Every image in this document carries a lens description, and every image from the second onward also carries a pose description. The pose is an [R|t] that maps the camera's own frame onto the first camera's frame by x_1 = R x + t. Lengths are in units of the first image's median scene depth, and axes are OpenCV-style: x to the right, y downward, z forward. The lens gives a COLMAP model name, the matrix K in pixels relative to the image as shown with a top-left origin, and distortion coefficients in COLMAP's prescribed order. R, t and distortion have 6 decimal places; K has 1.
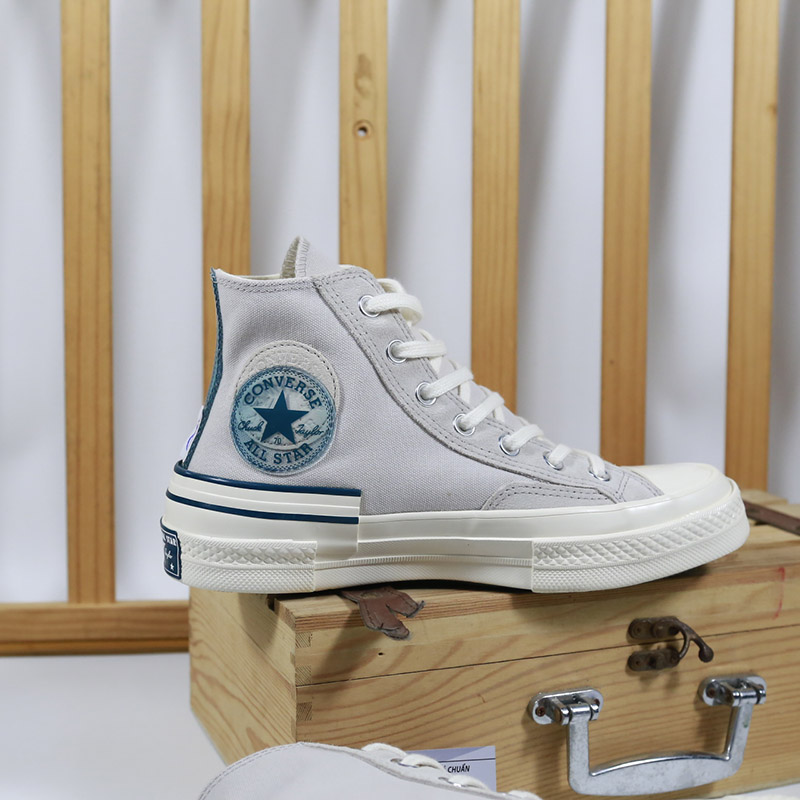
lens RADIAL K [[1271.1, 0, 397.6], [0, 1271.1, 389.8], [0, 0, 1]] dist [-0.047915, 0.000000]
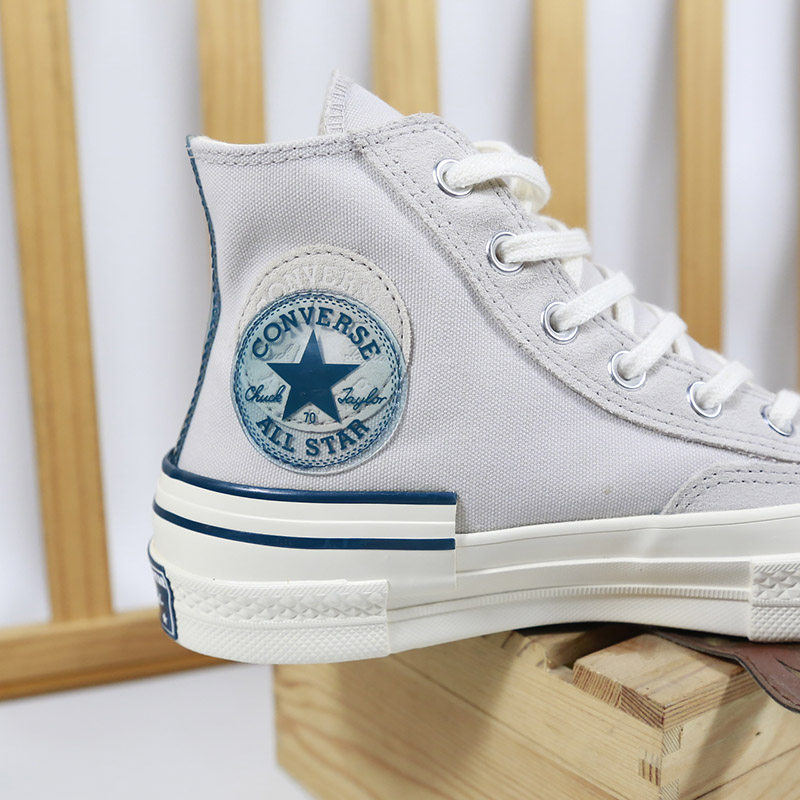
lens RADIAL K [[1064.4, 0, 374.5], [0, 1064.4, 407.0], [0, 0, 1]] dist [-0.066226, 0.000000]
pose [[0.991743, -0.049963, -0.118107, -0.006076], [0.061246, 0.993694, 0.093925, -0.008808], [0.112670, -0.100383, 0.988549, 0.499426]]
